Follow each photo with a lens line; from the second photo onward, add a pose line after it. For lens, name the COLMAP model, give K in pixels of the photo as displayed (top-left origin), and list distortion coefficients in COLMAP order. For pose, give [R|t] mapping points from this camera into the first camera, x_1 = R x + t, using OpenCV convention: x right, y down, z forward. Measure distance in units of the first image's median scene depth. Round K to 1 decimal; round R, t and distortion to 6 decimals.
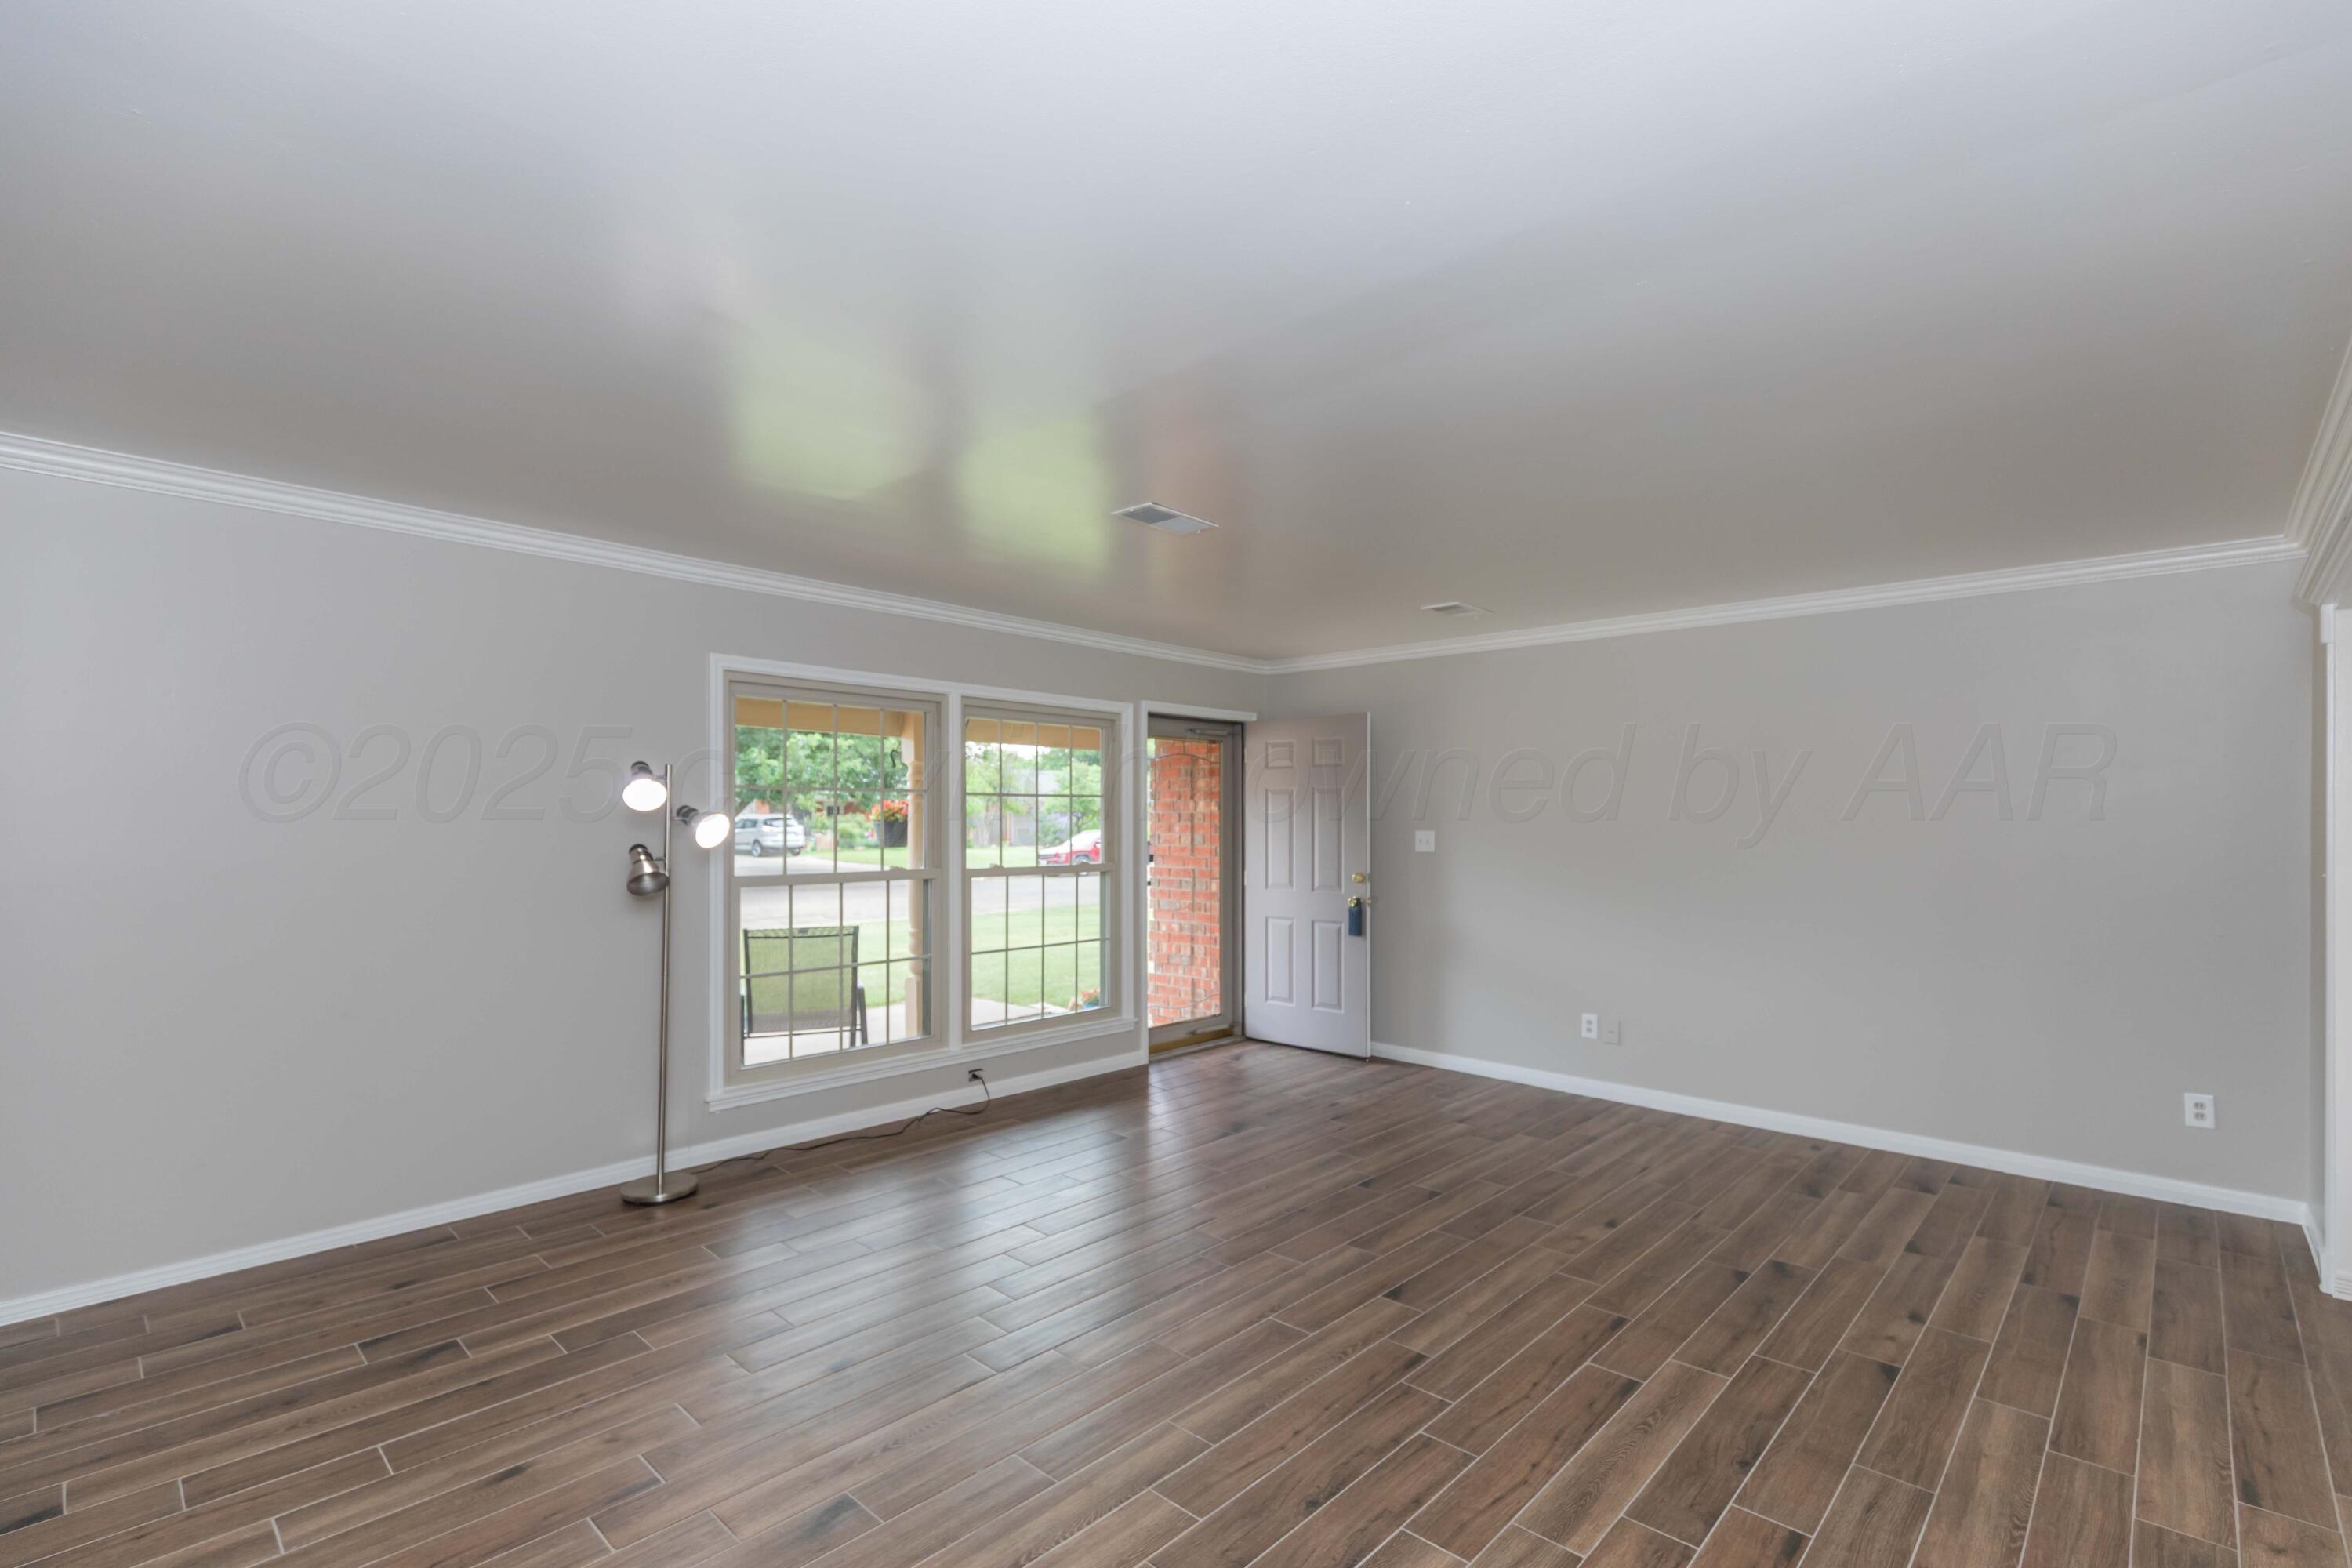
lens RADIAL K [[1060.4, 0, 1219.3], [0, 1060.4, 822.7], [0, 0, 1]] dist [0.003433, -0.000058]
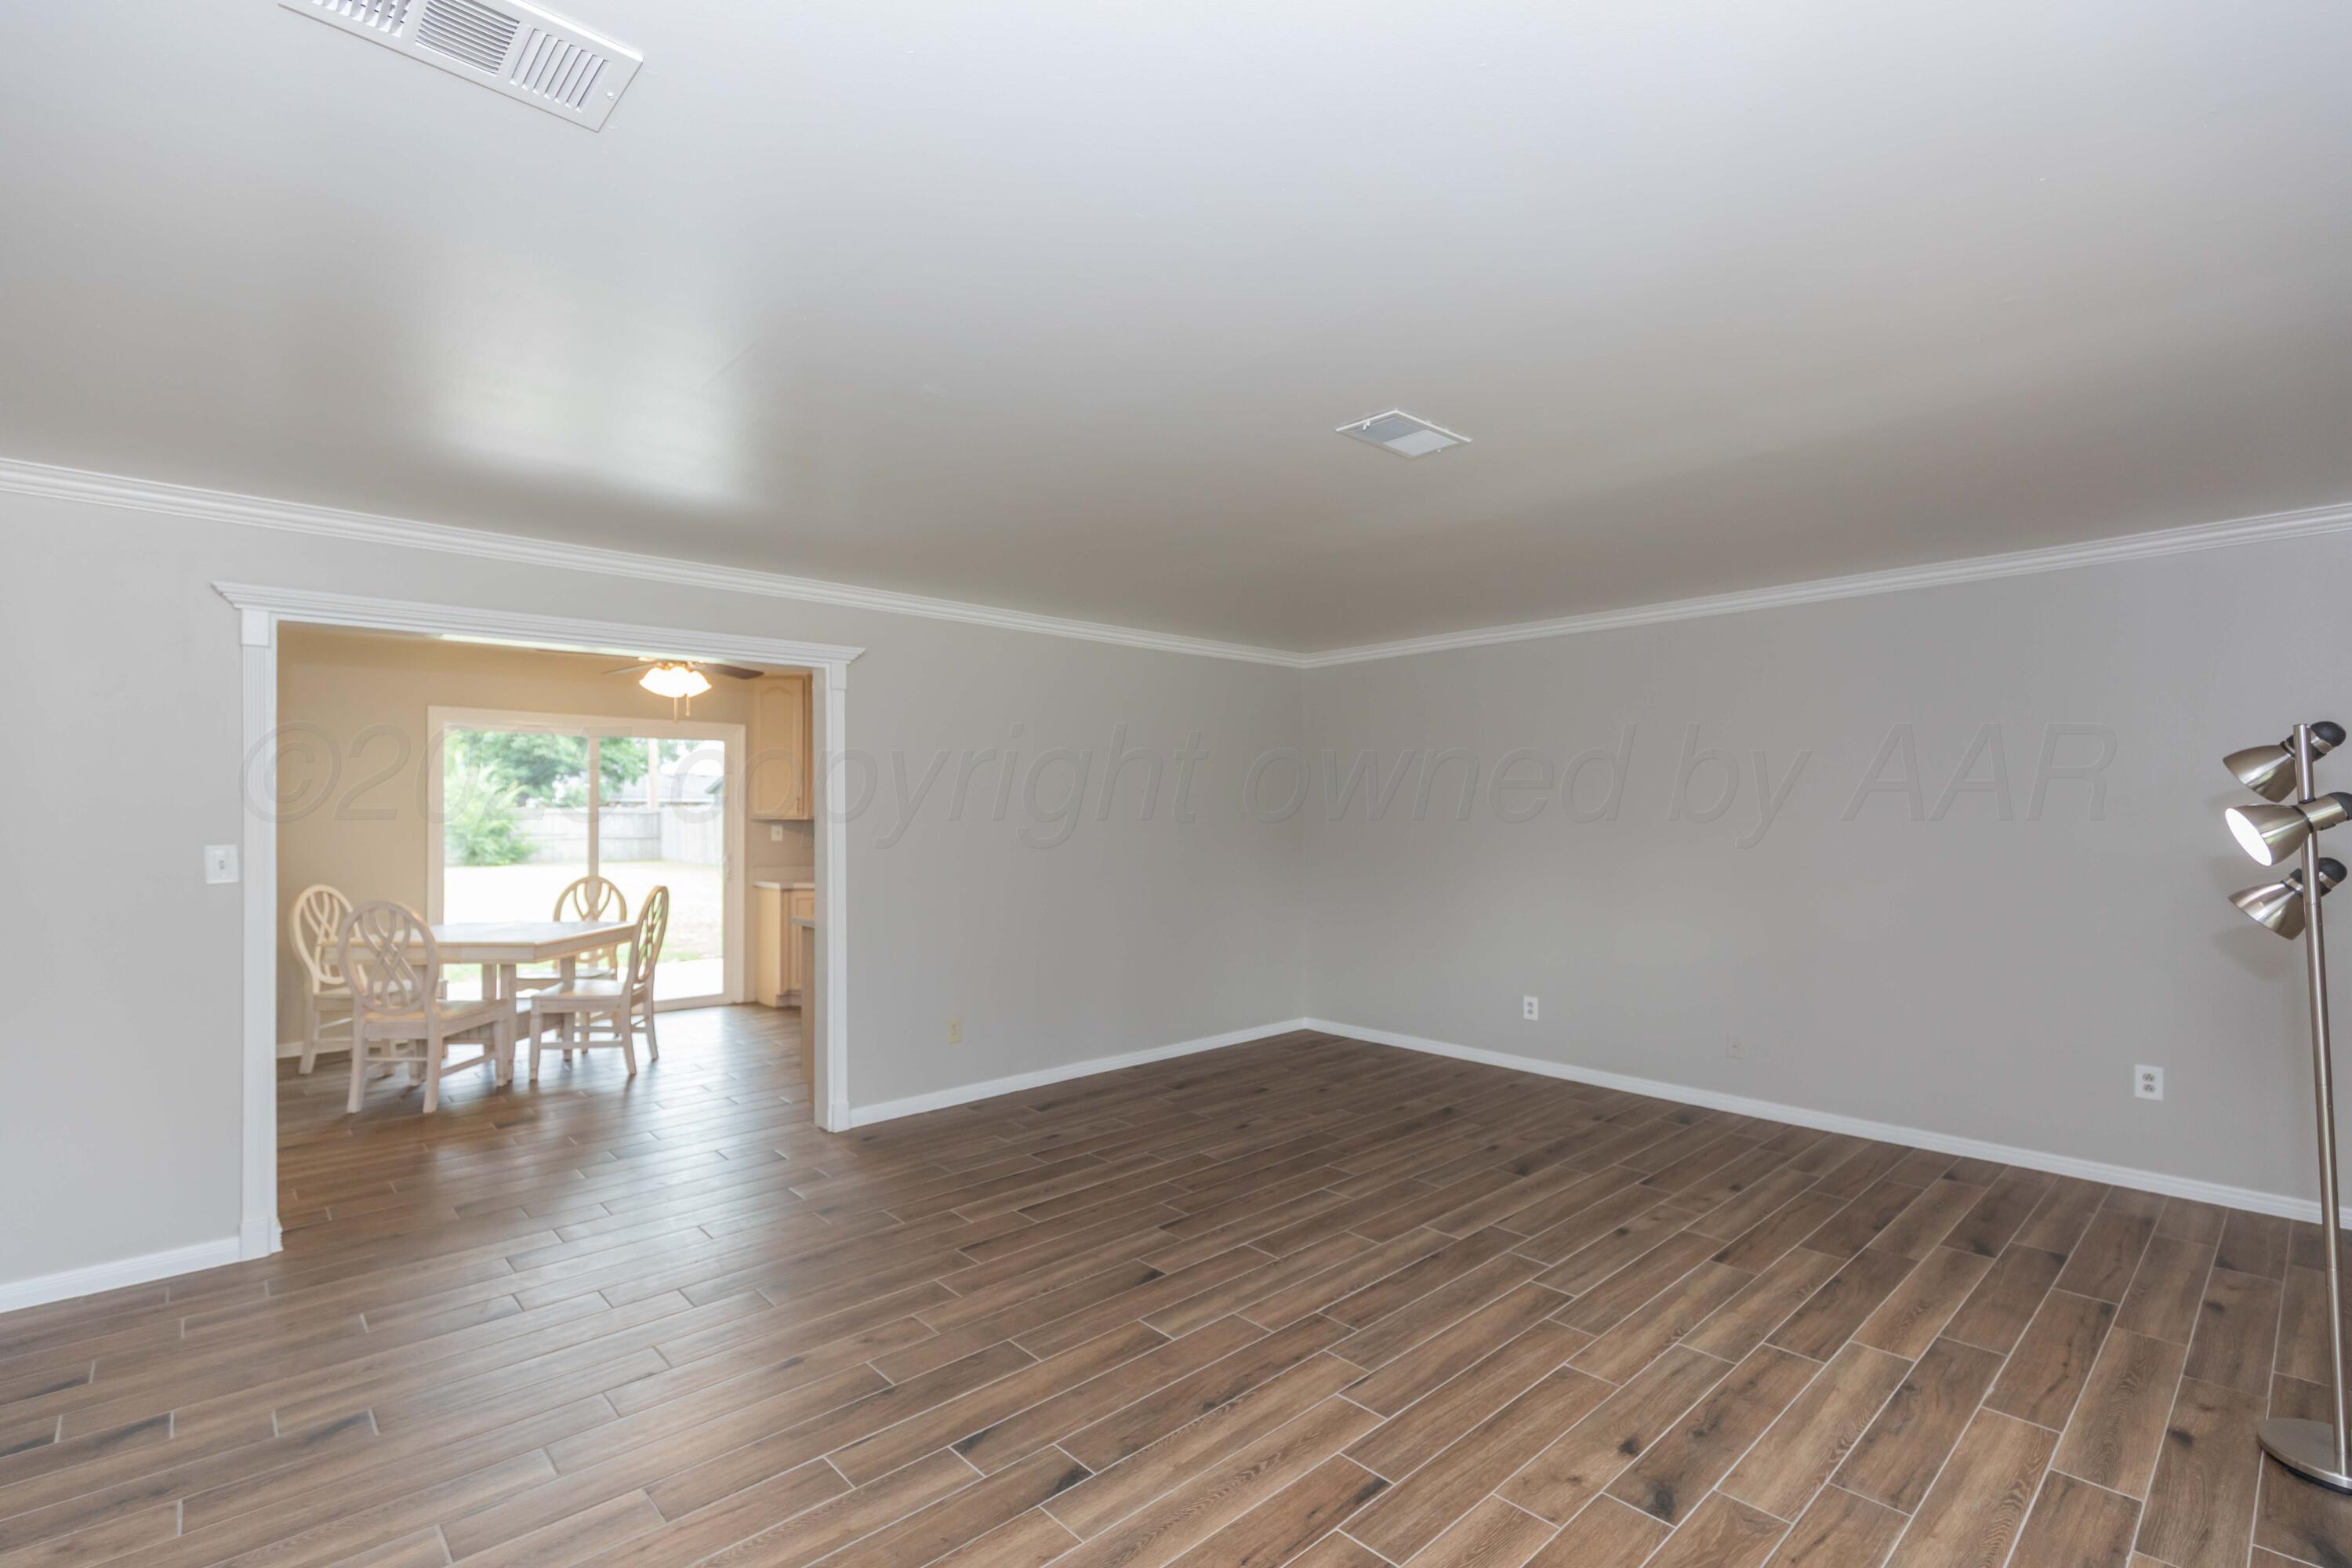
lens RADIAL K [[1053.9, 0, 1178.3], [0, 1053.9, 829.0], [0, 0, 1]] dist [0.002301, -0.000405]
pose [[-0.994606, -0.001163, 0.103720, 0.026491], [0.000359, 0.999893, 0.014654, 0.002717], [-0.103726, 0.014613, -0.994499, 1.442361]]
